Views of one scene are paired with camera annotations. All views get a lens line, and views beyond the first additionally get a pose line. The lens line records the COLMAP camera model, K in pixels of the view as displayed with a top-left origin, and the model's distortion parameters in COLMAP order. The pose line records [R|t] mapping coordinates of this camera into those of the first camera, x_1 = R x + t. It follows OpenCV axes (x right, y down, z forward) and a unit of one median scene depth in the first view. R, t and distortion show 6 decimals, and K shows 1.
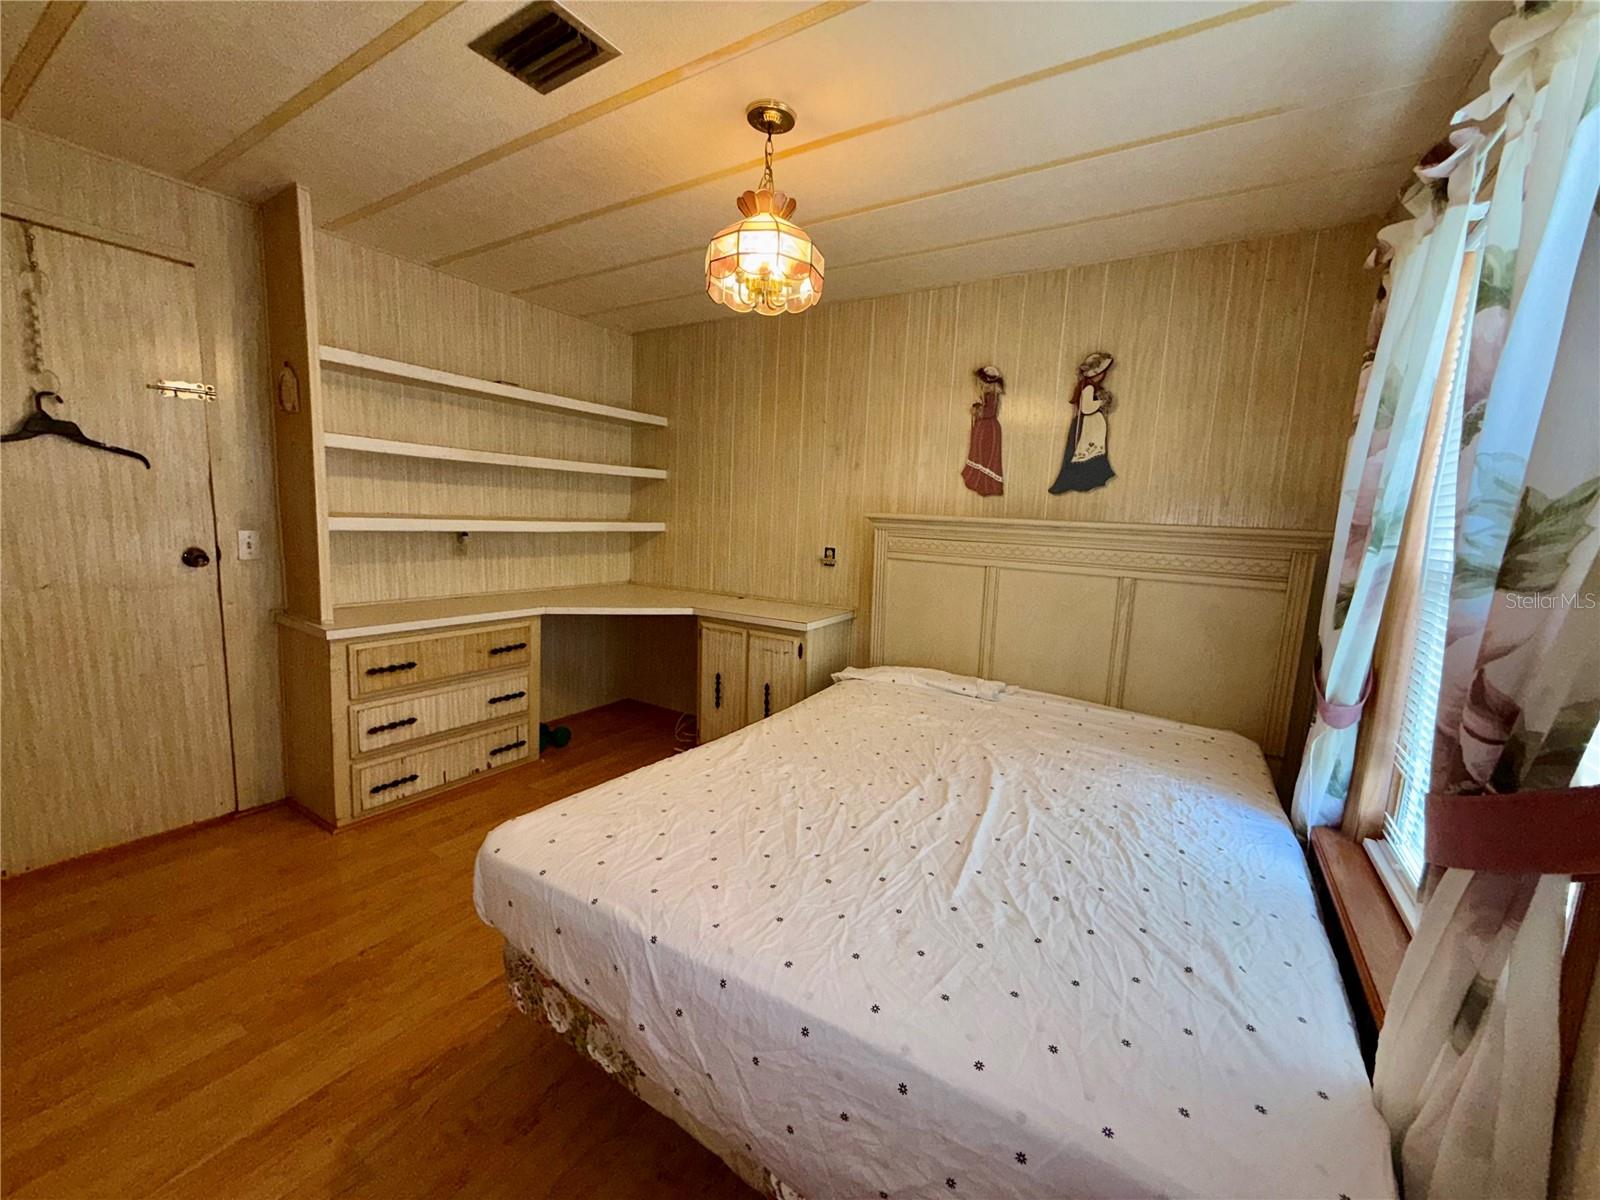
lens RADIAL K [[636.7, 0, 795.3], [0, 636.7, 599.3], [0, 0, 1]] dist [-0.000196, 0.000104]
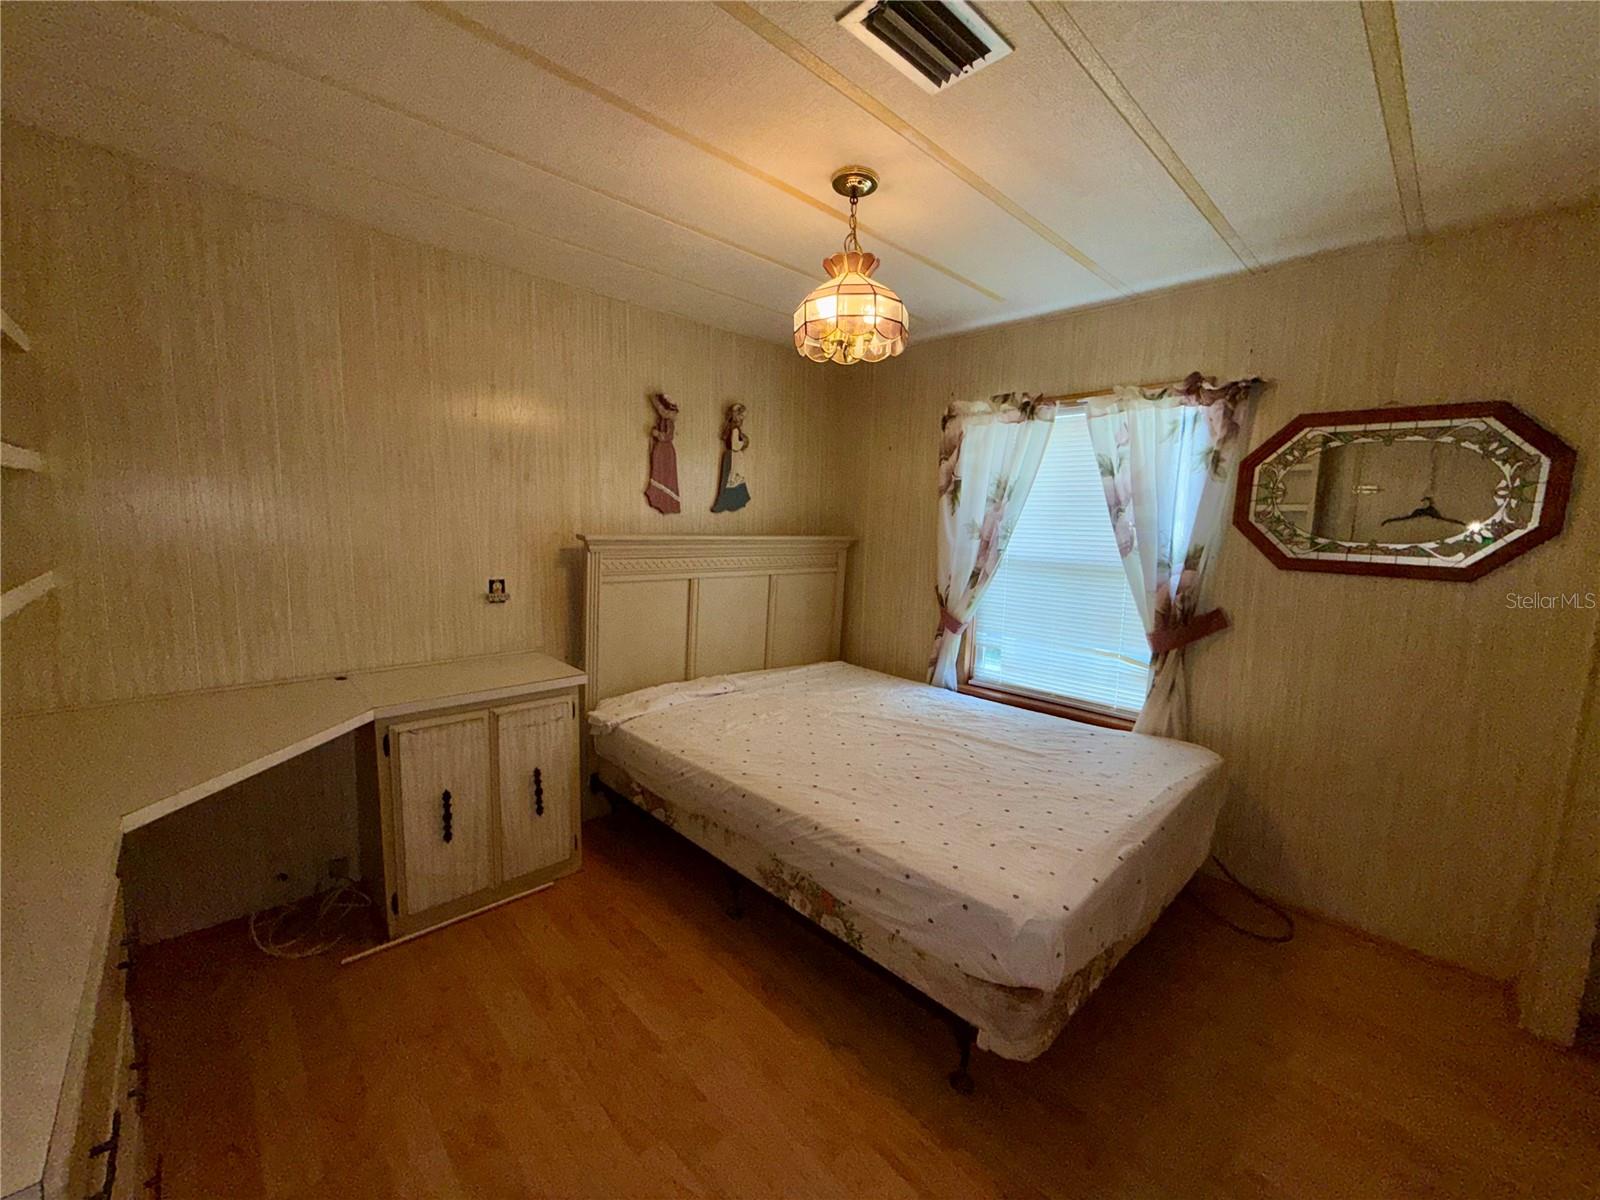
lens RADIAL K [[636.7, 0, 795.3], [0, 636.7, 599.3], [0, 0, 1]] dist [-0.000196, 0.000104]
pose [[0.239043, -0.154717, 0.958604, -0.742277], [0.112660, 0.984976, 0.130880, -0.144489], [-0.964451, 0.076710, 0.252882, 0.558144]]
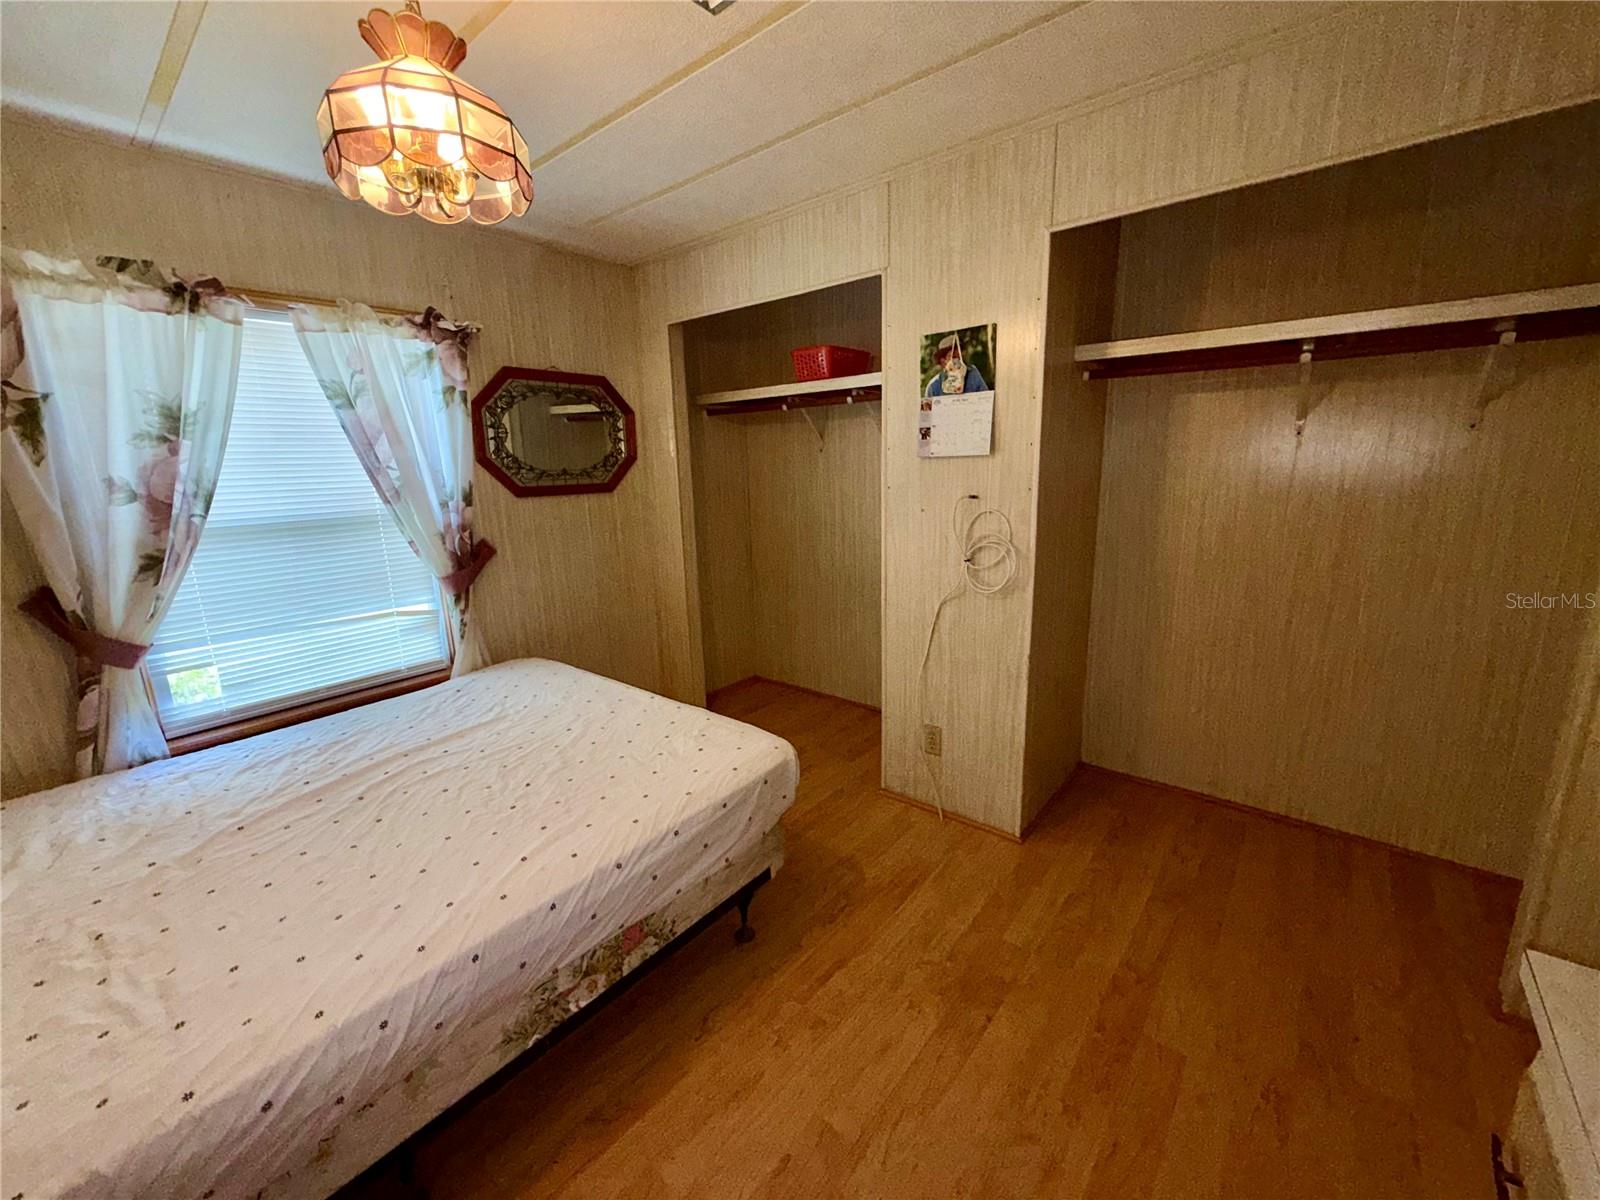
lens RADIAL K [[636.7, 0, 795.3], [0, 636.7, 599.3], [0, 0, 1]] dist [-0.000196, 0.000104]
pose [[-0.991584, -0.042490, 0.122294, -0.333511], [0.003432, 0.935652, 0.352908, -0.208597], [-0.129420, 0.350357, -0.927632, 1.114974]]
